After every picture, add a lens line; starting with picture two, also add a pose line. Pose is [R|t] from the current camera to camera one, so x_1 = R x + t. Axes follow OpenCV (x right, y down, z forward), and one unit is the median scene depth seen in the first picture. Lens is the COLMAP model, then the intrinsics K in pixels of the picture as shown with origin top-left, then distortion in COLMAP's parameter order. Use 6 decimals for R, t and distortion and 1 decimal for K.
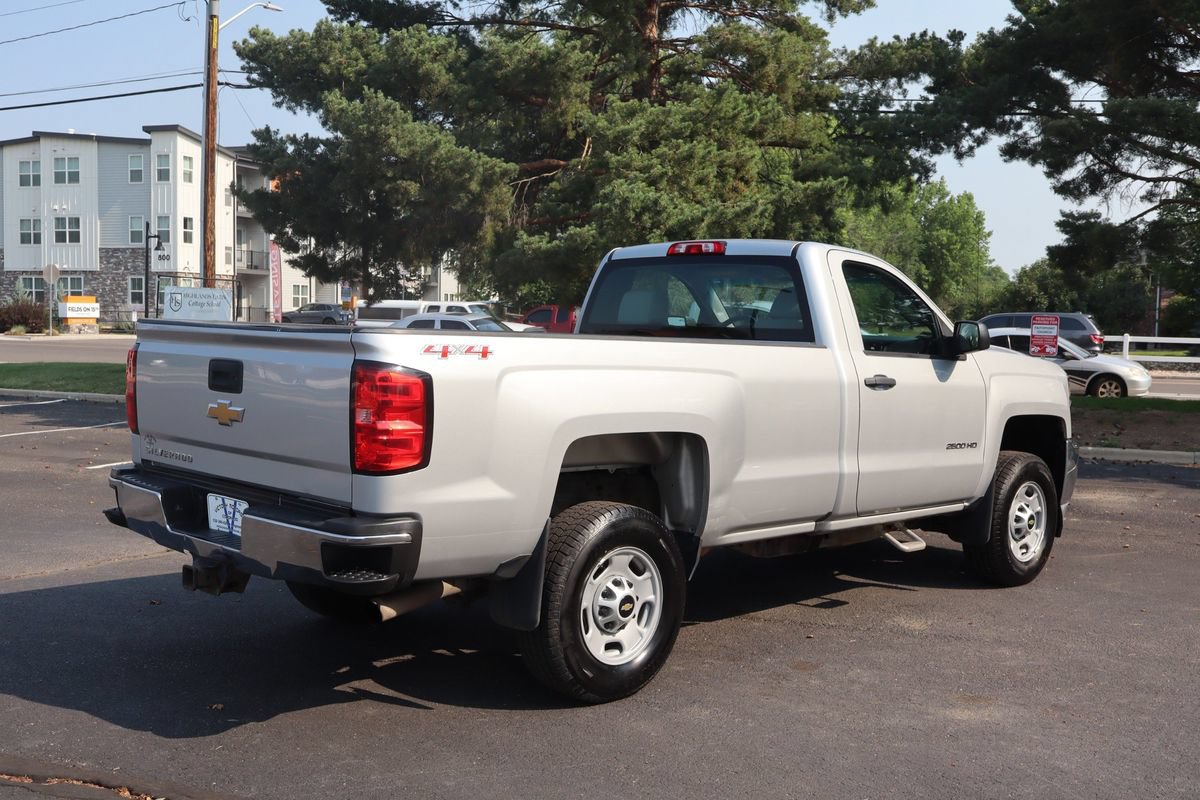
lens RADIAL K [[1236.1, 0, 600.0], [0, 1236.1, 400.0], [0, 0, 1]] dist [0.024523, 0.015819]
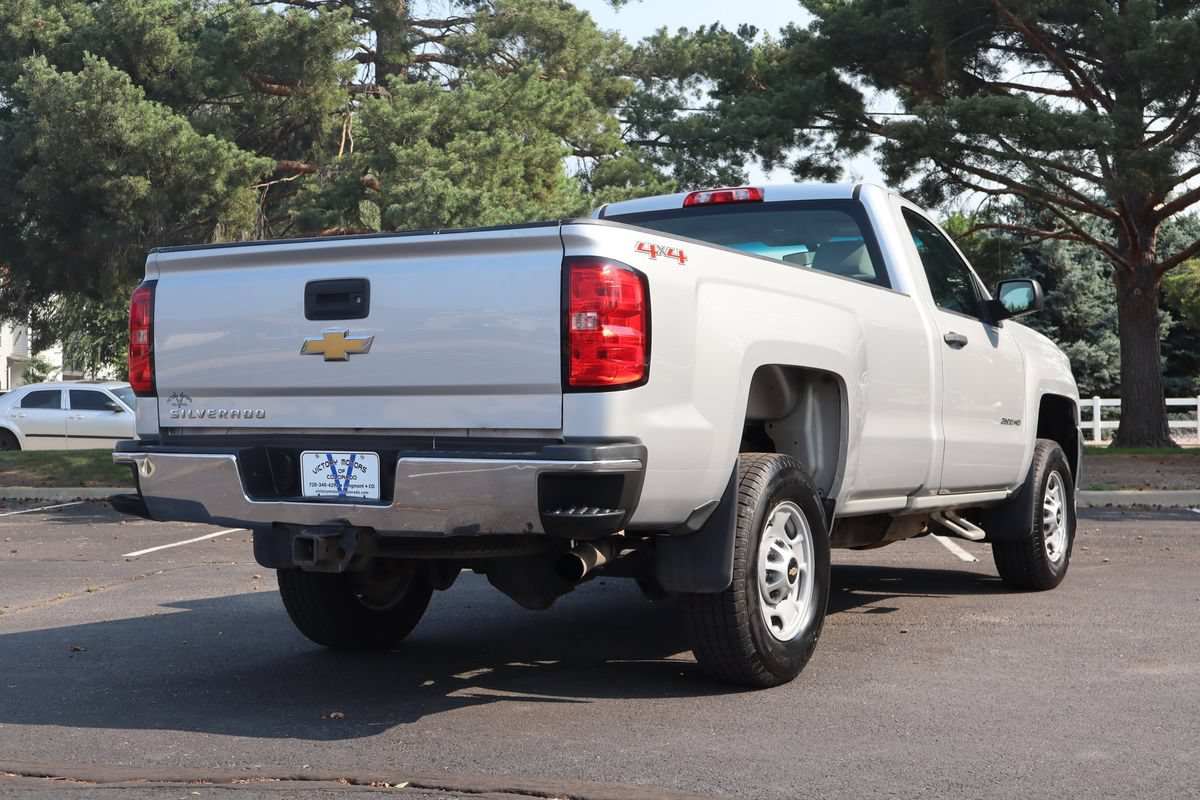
lens RADIAL K [[1585.5, 0, 600.0], [0, 1585.5, 400.0], [0, 0, 1]] dist [0.008875, -0.002477]
pose [[0.967864, -0.023750, 0.250350, -0.125750], [0.041747, 0.996891, -0.066824, 0.038746], [-0.247985, 0.075128, 0.965847, -0.011280]]
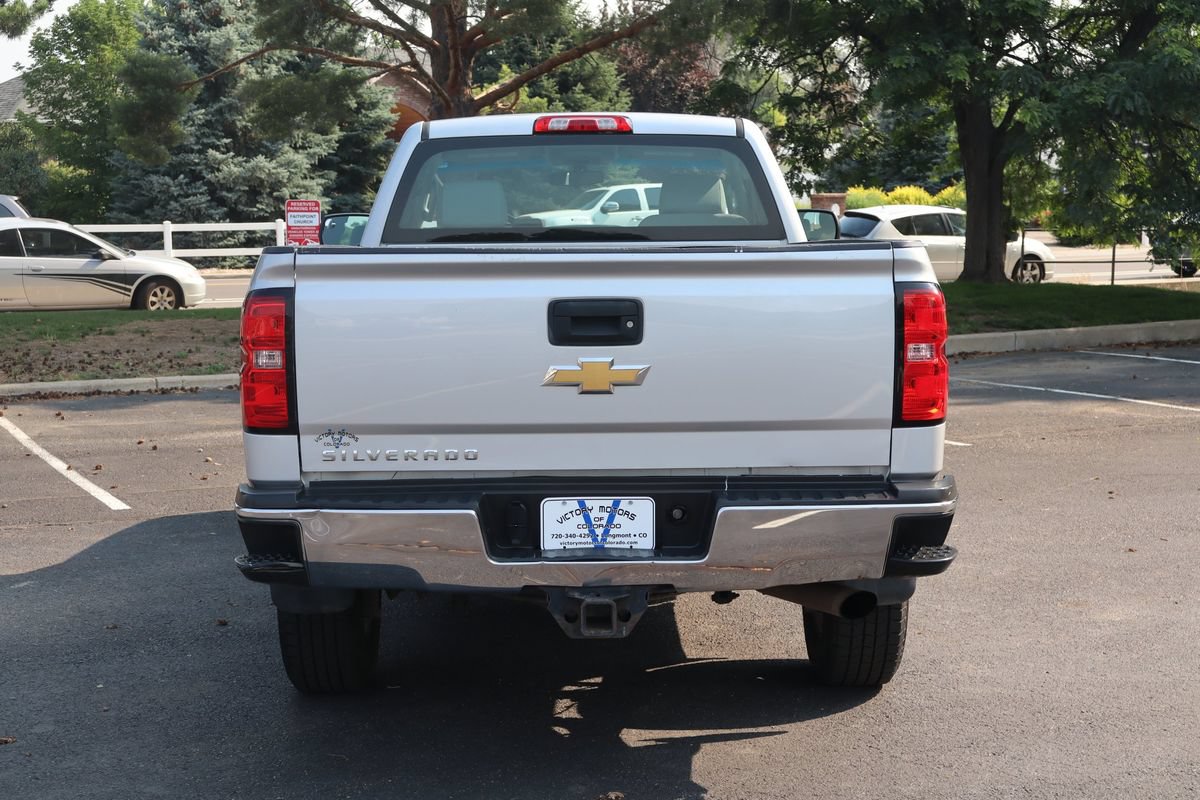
lens RADIAL K [[1836.2, 0, 600.0], [0, 1836.2, 400.0], [0, 0, 1]] dist [0.015415, -0.031686]
pose [[0.699305, -0.104106, 0.707202, -0.326097], [0.073682, 0.994566, 0.073550, -0.016237], [-0.711016, 0.000674, 0.703176, 0.088714]]
